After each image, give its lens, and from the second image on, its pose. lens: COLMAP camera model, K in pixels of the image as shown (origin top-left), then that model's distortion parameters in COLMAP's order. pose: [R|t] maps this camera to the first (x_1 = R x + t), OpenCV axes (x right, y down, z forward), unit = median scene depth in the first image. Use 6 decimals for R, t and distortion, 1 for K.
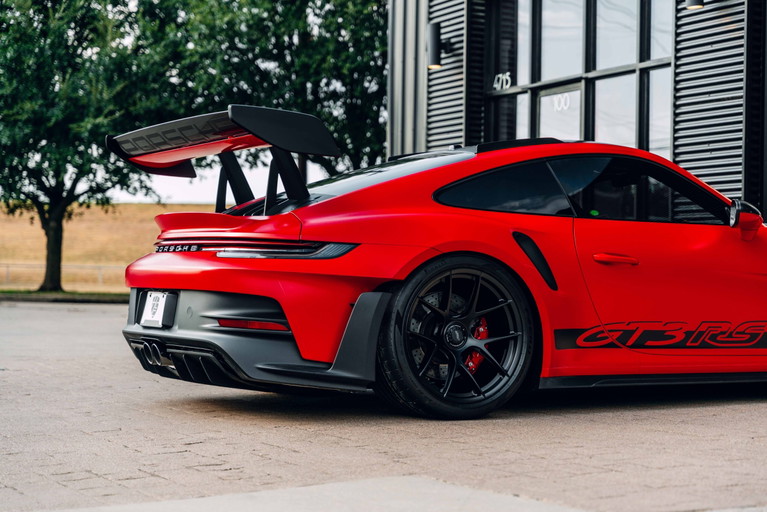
lens RADIAL K [[1614.9, 0, 398.0], [0, 1614.9, 256.2], [0, 0, 1]] dist [0.081991, 0.000000]
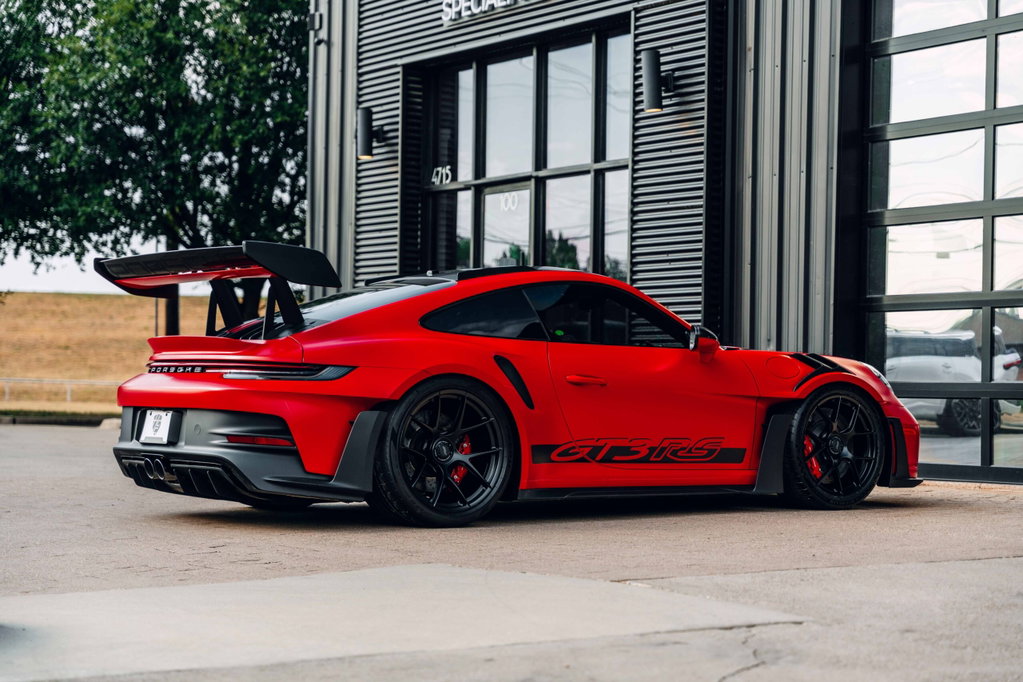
lens RADIAL K [[2153.8, 0, 499.3], [0, 2153.8, 364.8], [0, 0, 1]] dist [0.081991, 0.000000]
pose [[0.993406, 0.003064, 0.114608, -0.068266], [-0.003325, 0.999992, 0.002091, -0.008820], [-0.114600, -0.002459, 0.993409, -0.327952]]
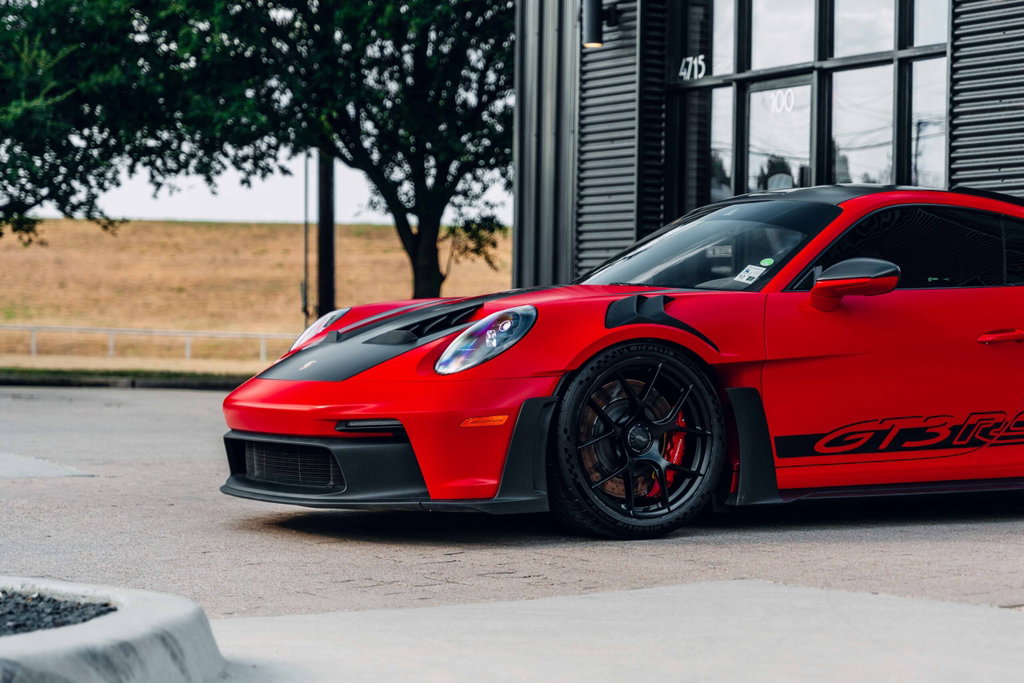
lens RADIAL K [[2752.7, 0, 510.2], [0, 2752.7, 343.7], [0, 0, 1]] dist [0.071736, 0.000000]
pose [[0.999200, 0.001578, 0.039955, -0.101426], [-0.002156, 0.999894, 0.014414, -0.010999], [-0.039928, -0.014488, 0.999098, -0.300553]]
